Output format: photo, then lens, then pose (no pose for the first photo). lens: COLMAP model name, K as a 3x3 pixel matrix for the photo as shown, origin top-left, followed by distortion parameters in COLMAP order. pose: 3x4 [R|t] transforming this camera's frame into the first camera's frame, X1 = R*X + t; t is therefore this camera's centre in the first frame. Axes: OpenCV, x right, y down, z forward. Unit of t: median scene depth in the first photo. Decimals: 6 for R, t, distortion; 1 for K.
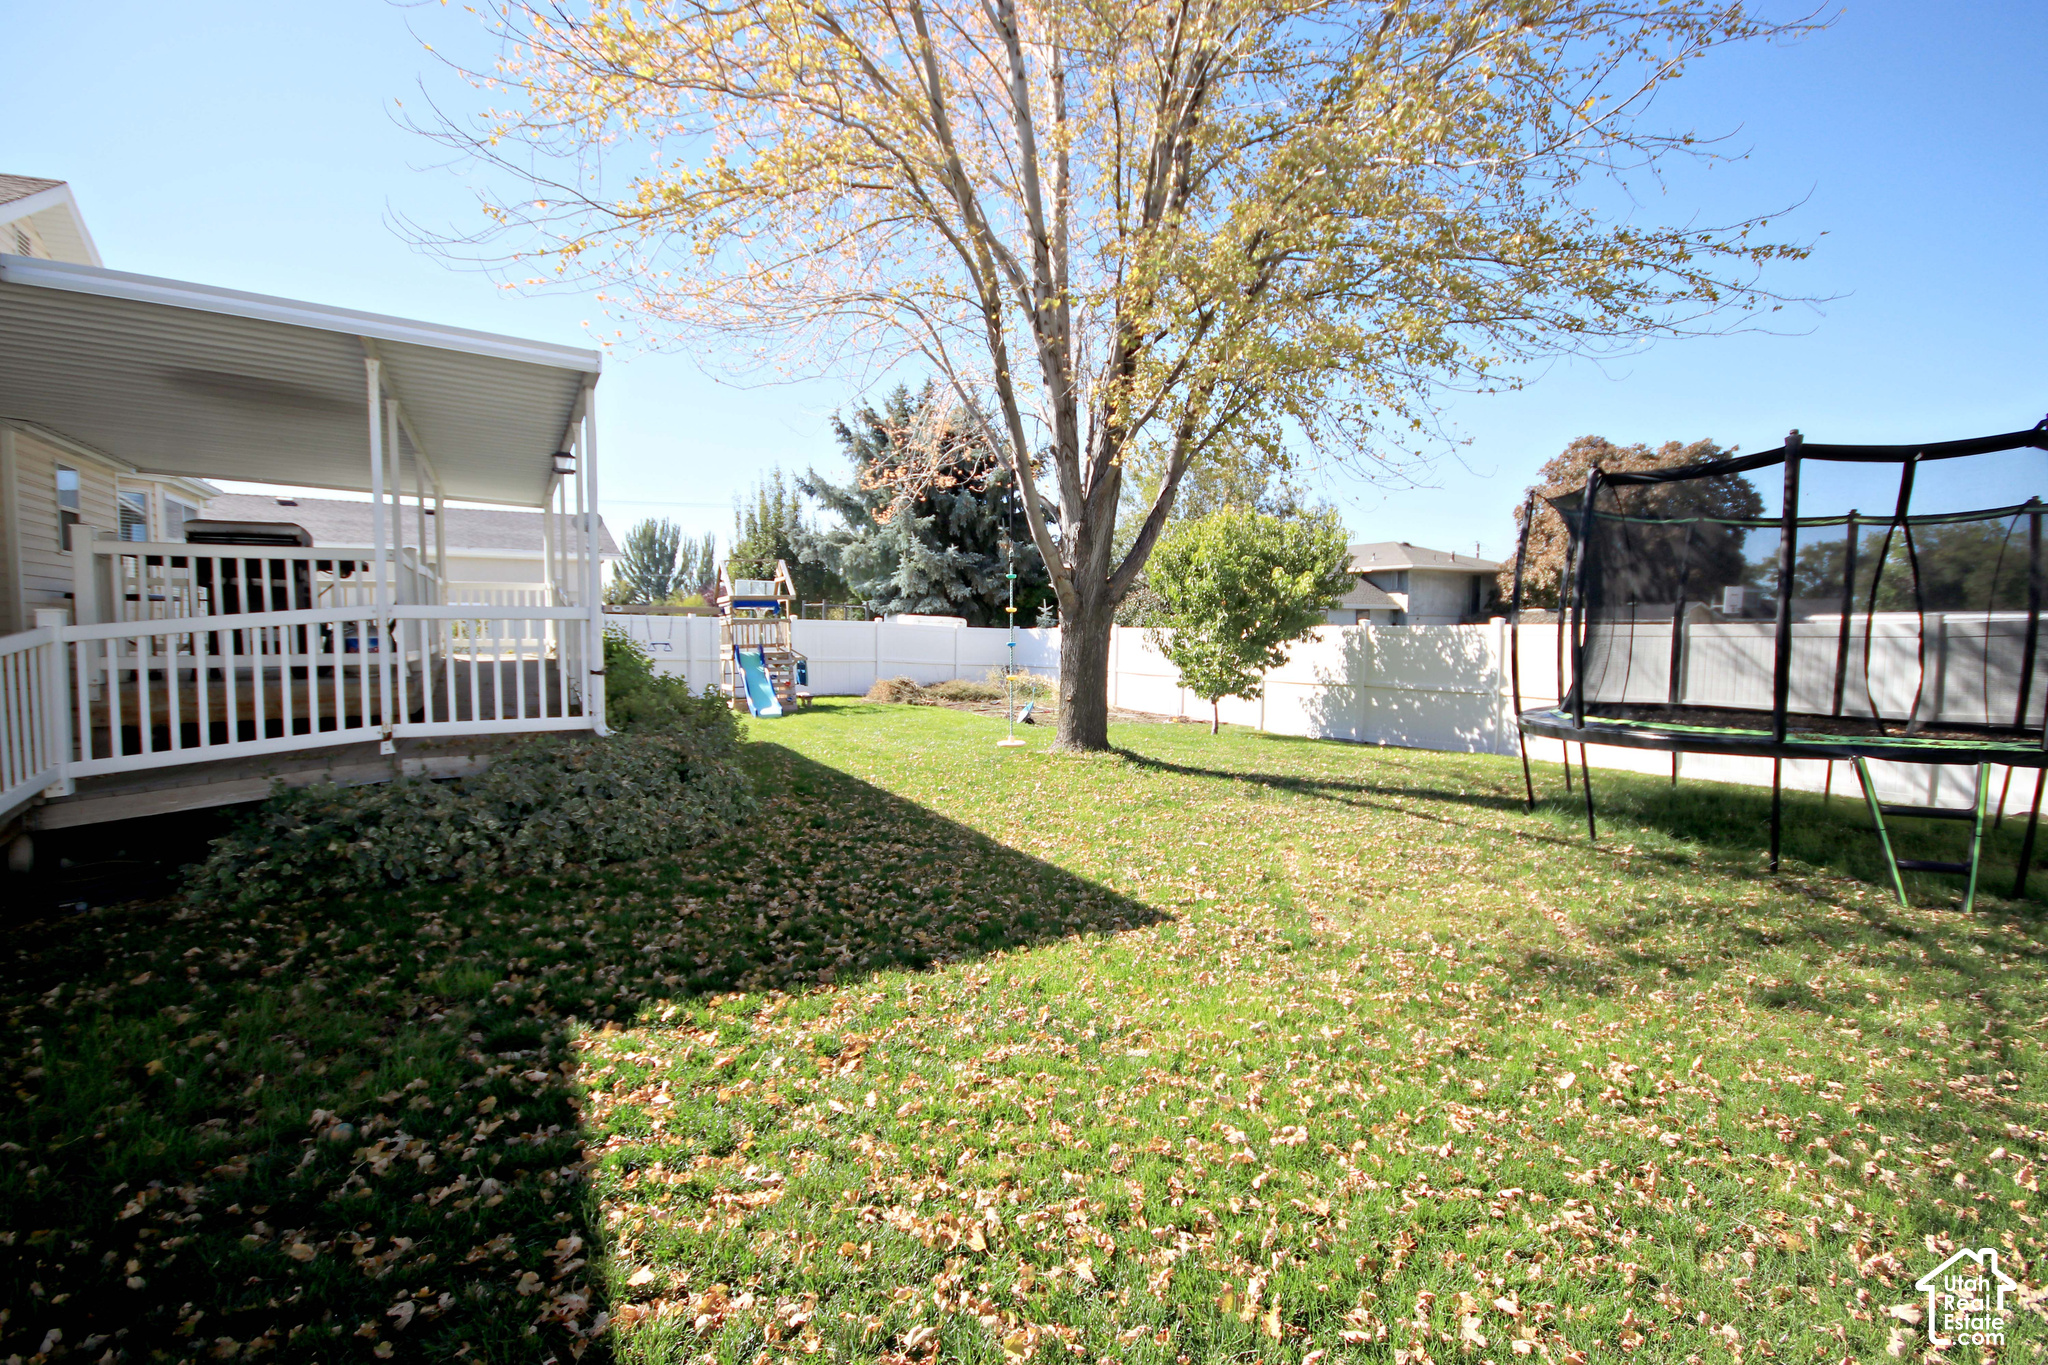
lens RADIAL K [[948.3, 0, 1022.5], [0, 948.3, 679.7], [0, 0, 1]] dist [-0.003289, -0.003804]
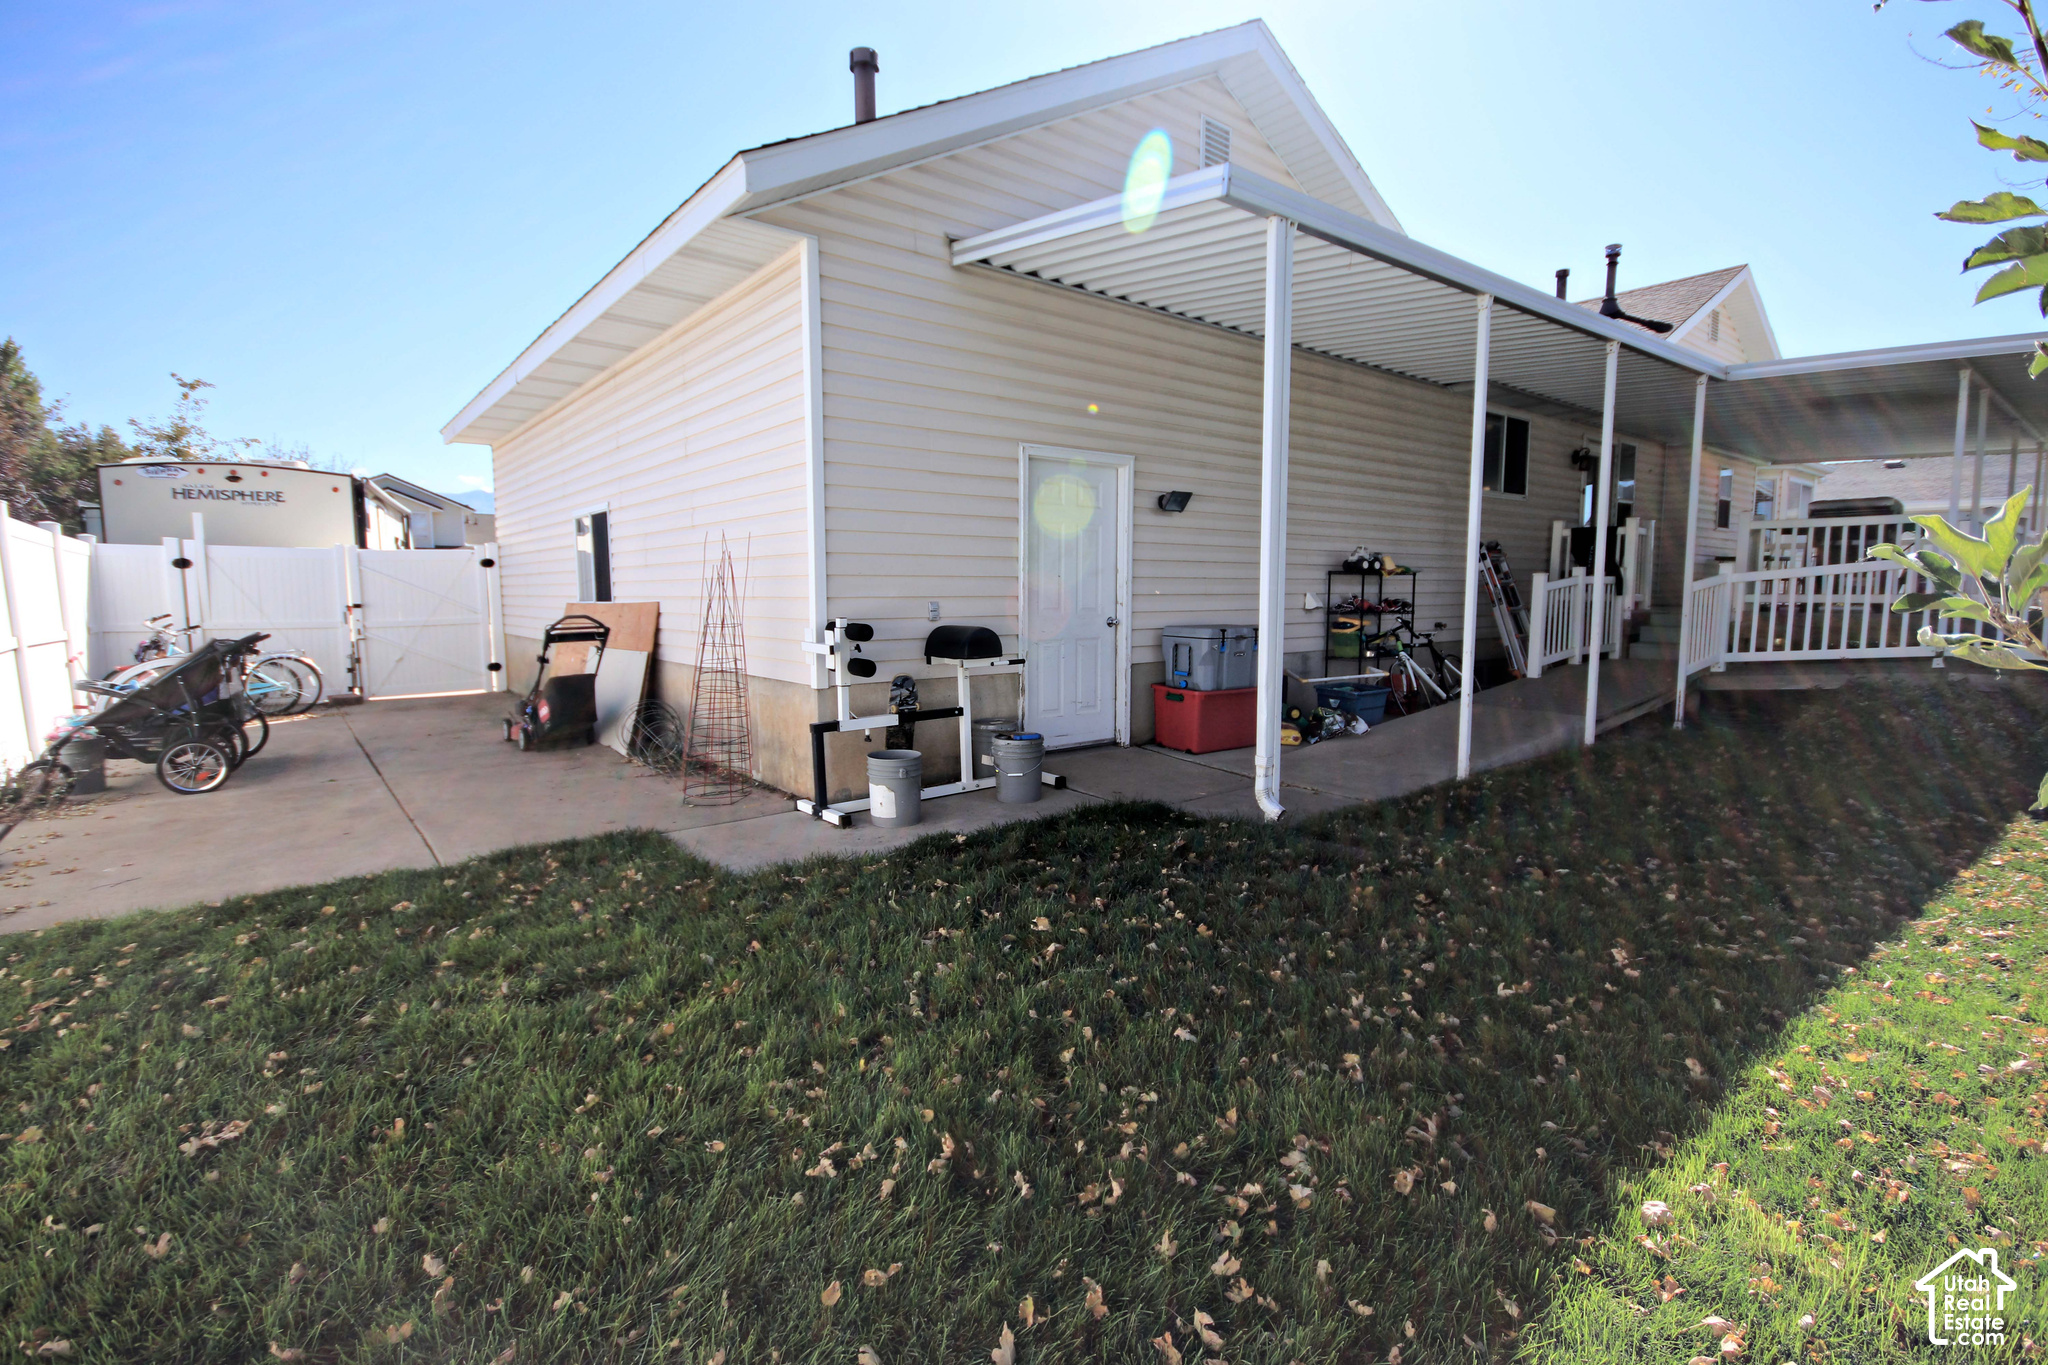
lens RADIAL K [[948.3, 0, 1022.5], [0, 948.3, 689.0], [0, 0, 1]] dist [-0.003289, -0.003804]
pose [[0.172642, 0.103711, -0.979509, 0.385230], [-0.061228, 0.993648, 0.094417, 0.058272], [0.983080, 0.043673, 0.177896, -0.472419]]
